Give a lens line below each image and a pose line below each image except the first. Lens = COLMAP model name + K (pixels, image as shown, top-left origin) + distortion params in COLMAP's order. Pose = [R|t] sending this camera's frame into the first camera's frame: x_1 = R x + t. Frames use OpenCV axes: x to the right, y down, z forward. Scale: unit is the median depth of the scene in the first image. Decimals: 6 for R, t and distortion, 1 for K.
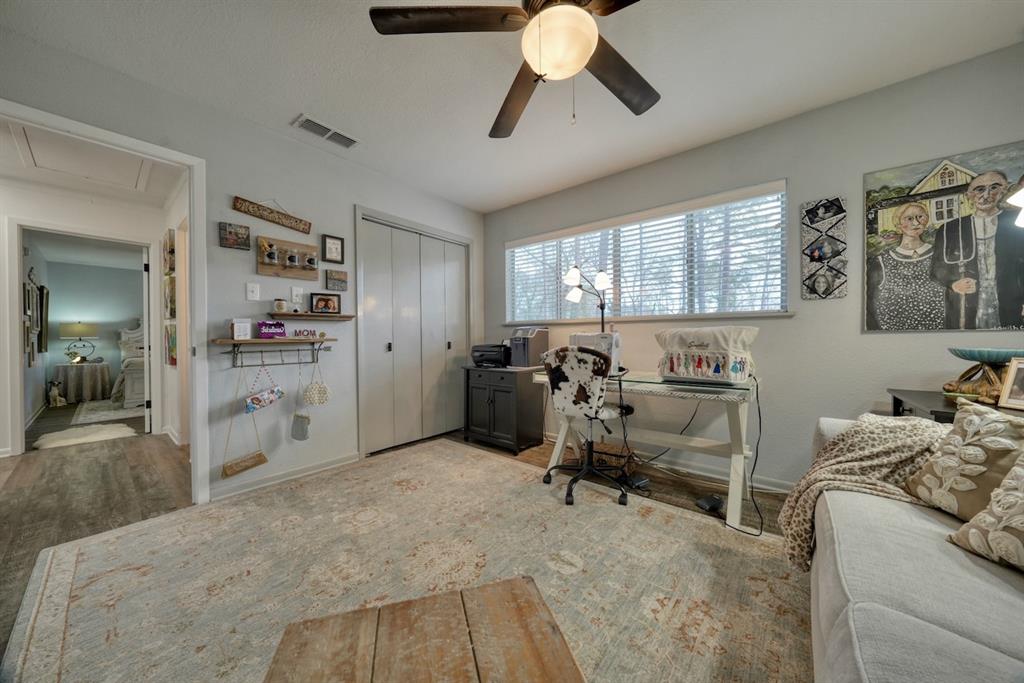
lens RADIAL K [[346.8, 0, 513.2], [0, 346.8, 340.3], [0, 0, 1]] dist [-0.004084, 0.000427]
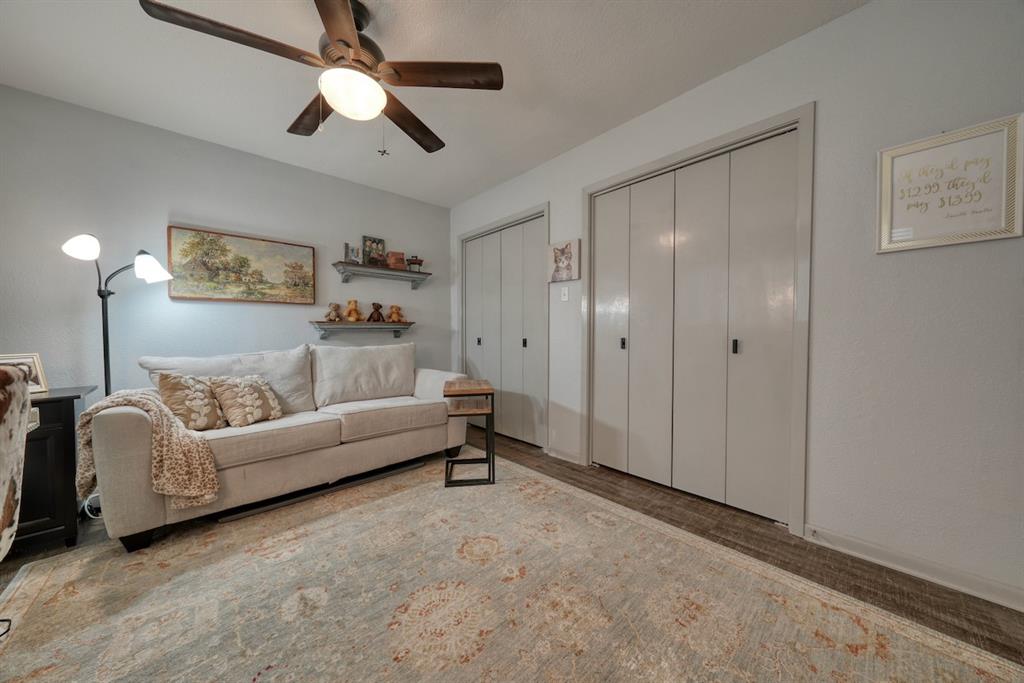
lens RADIAL K [[346.8, 0, 513.2], [0, 346.8, 340.3], [0, 0, 1]] dist [-0.004084, 0.000427]
pose [[-0.990980, 0.008749, 0.133722, -0.536400], [0.012329, 0.999587, 0.025972, -0.014849], [-0.133440, 0.027386, -0.990678, 1.997873]]
